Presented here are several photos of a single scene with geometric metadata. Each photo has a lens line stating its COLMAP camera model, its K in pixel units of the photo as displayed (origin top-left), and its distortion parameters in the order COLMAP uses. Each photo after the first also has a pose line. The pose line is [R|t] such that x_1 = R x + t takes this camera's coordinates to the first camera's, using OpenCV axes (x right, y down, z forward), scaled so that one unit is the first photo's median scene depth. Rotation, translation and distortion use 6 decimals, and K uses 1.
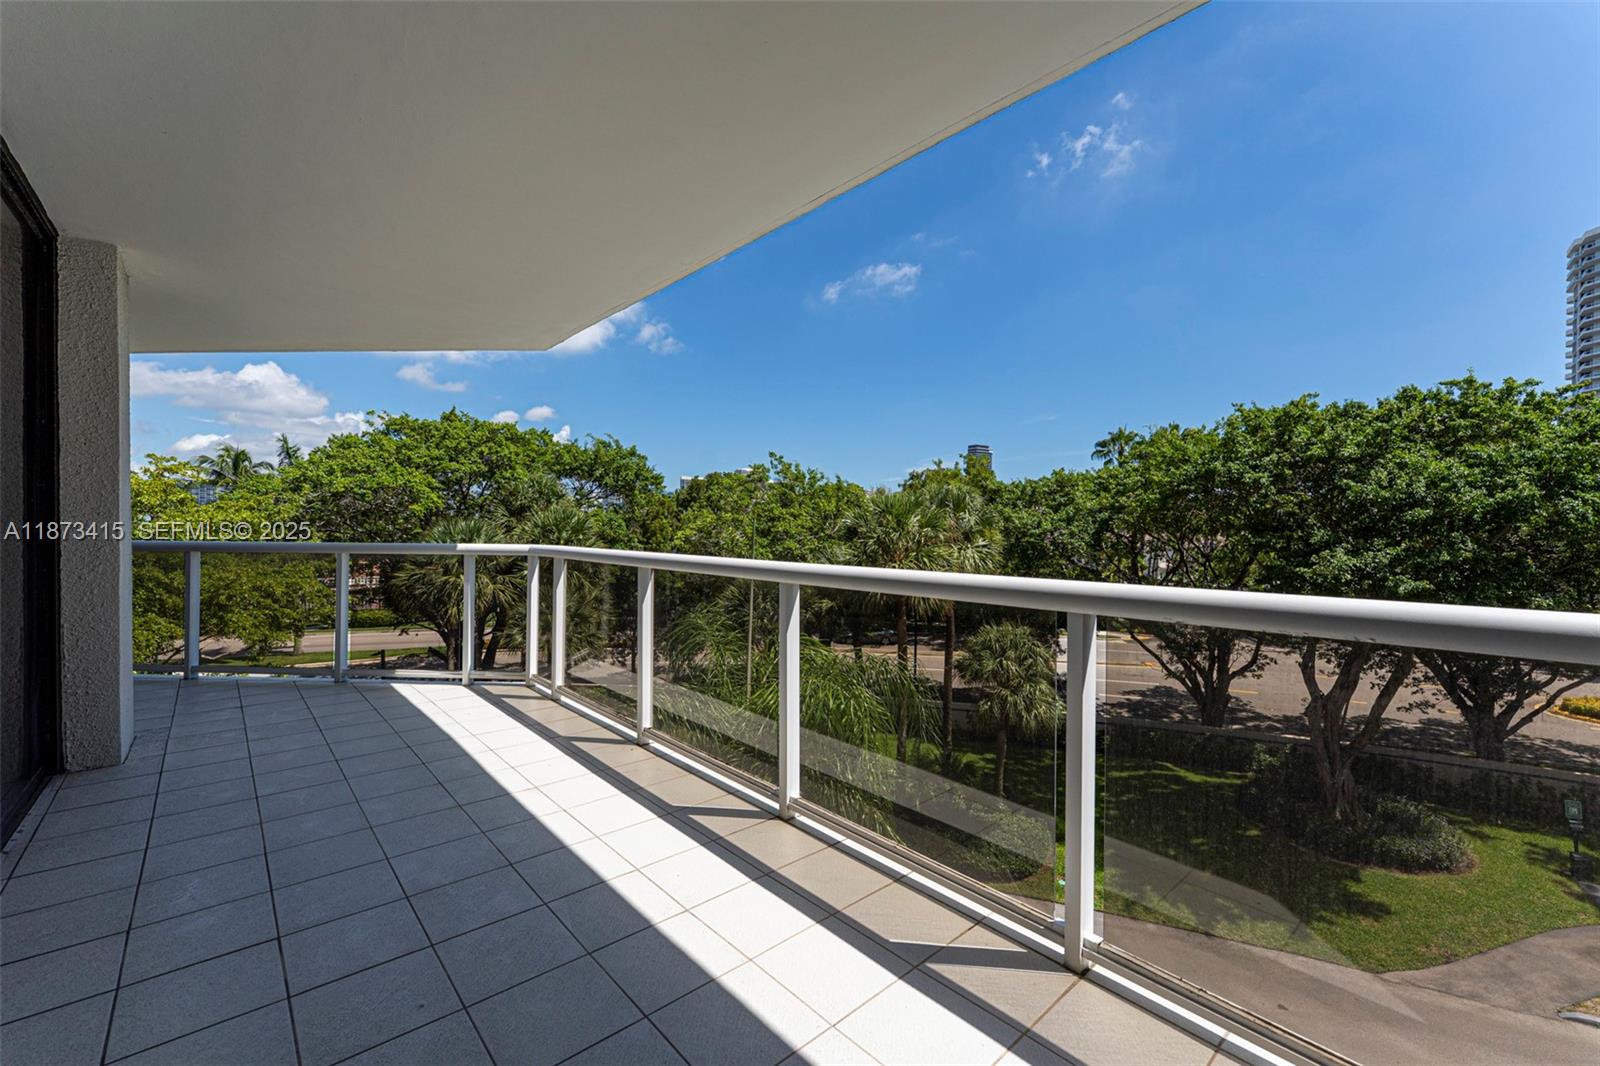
lens RADIAL K [[653.9, 0, 798.5], [0, 653.9, 540.5], [0, 0, 1]] dist [-0.002146, 0.000089]
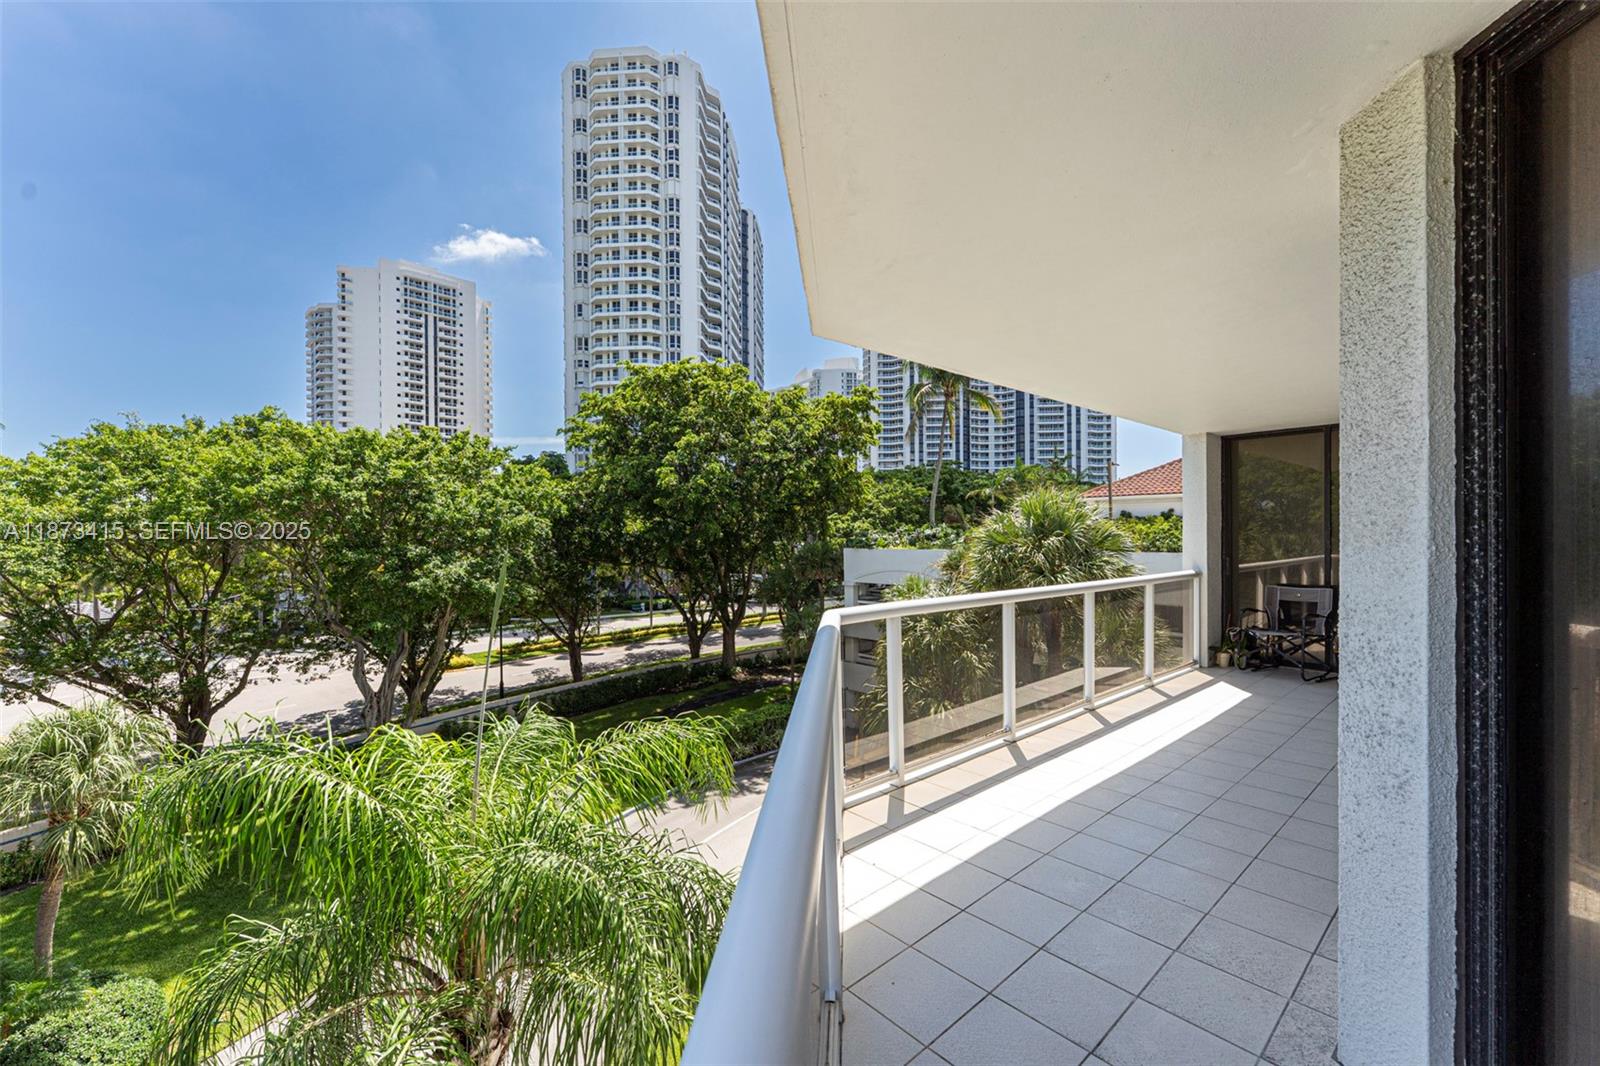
lens RADIAL K [[653.9, 0, 789.0], [0, 653.9, 536.3], [0, 0, 1]] dist [-0.002146, 0.000089]
pose [[0.016410, -0.010140, 0.999814, -0.229014], [0.025648, 0.999624, 0.009717, -0.017005], [-0.999536, 0.025484, 0.016664, 0.210981]]
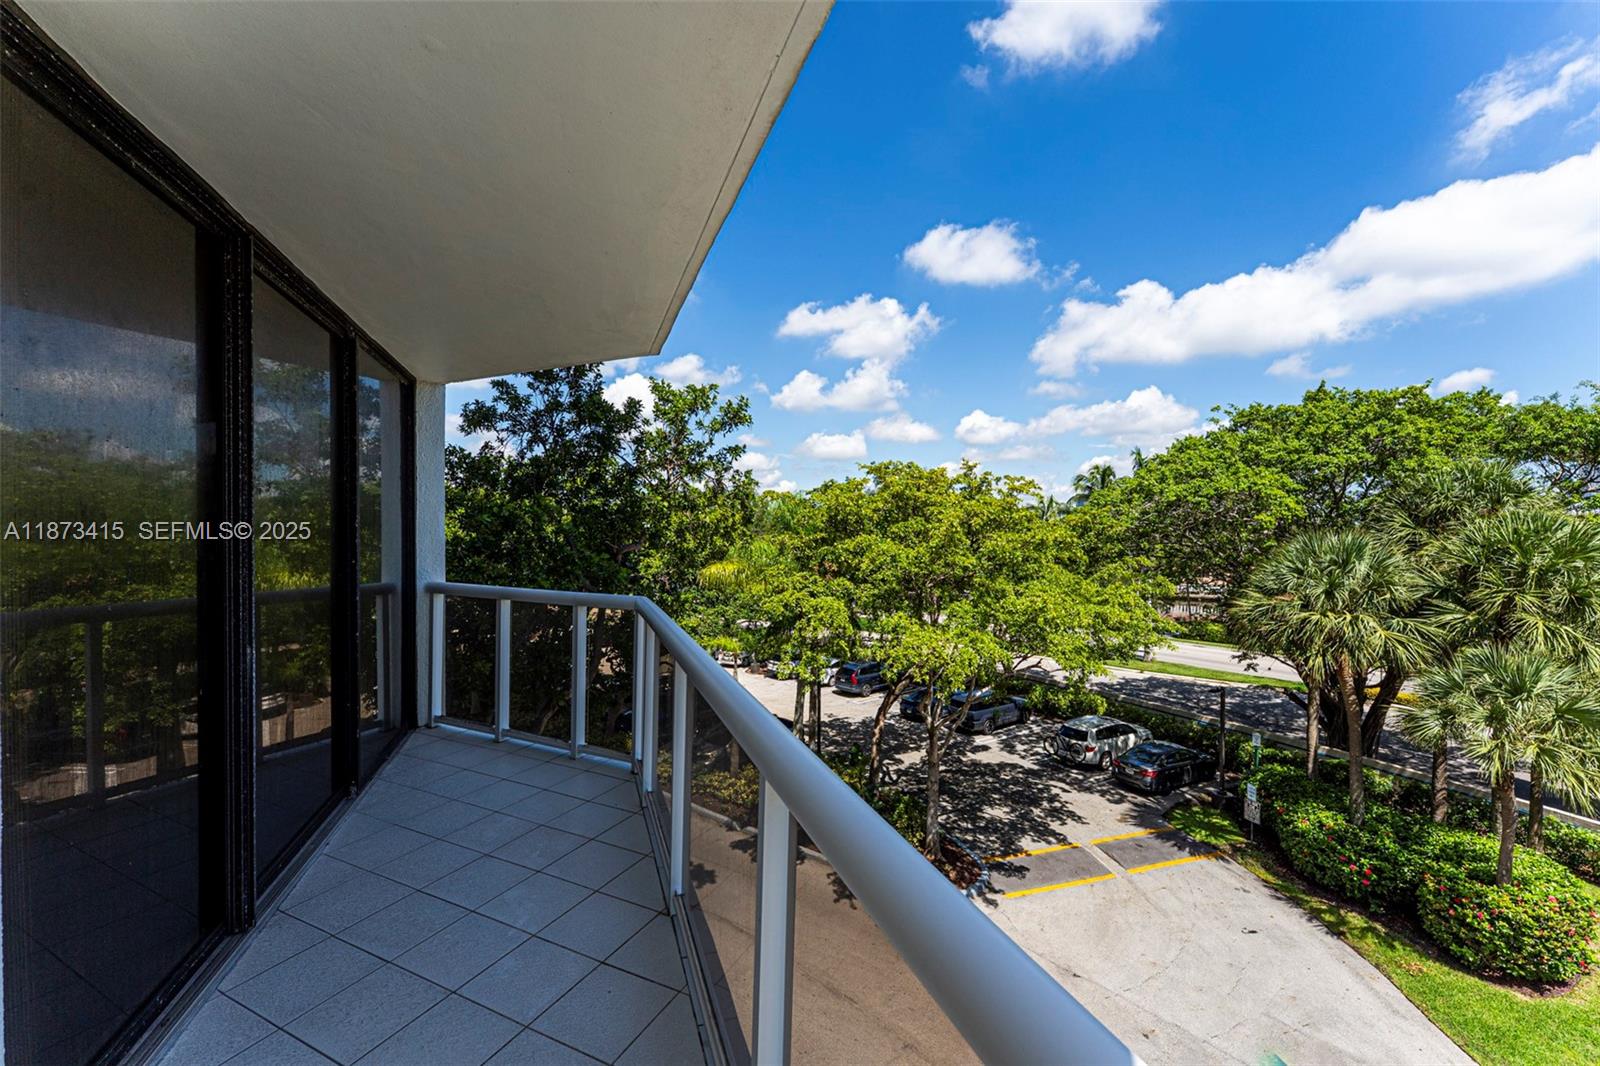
lens RADIAL K [[653.9, 0, 800.0], [0, 653.9, 529.1], [0, 0, 1]] dist [-0.002146, 0.000089]
pose [[0.394348, -0.004715, -0.918949, -0.086884], [-0.018073, 0.999754, -0.012885, -0.015862], [0.918784, 0.021689, 0.394165, 0.180594]]
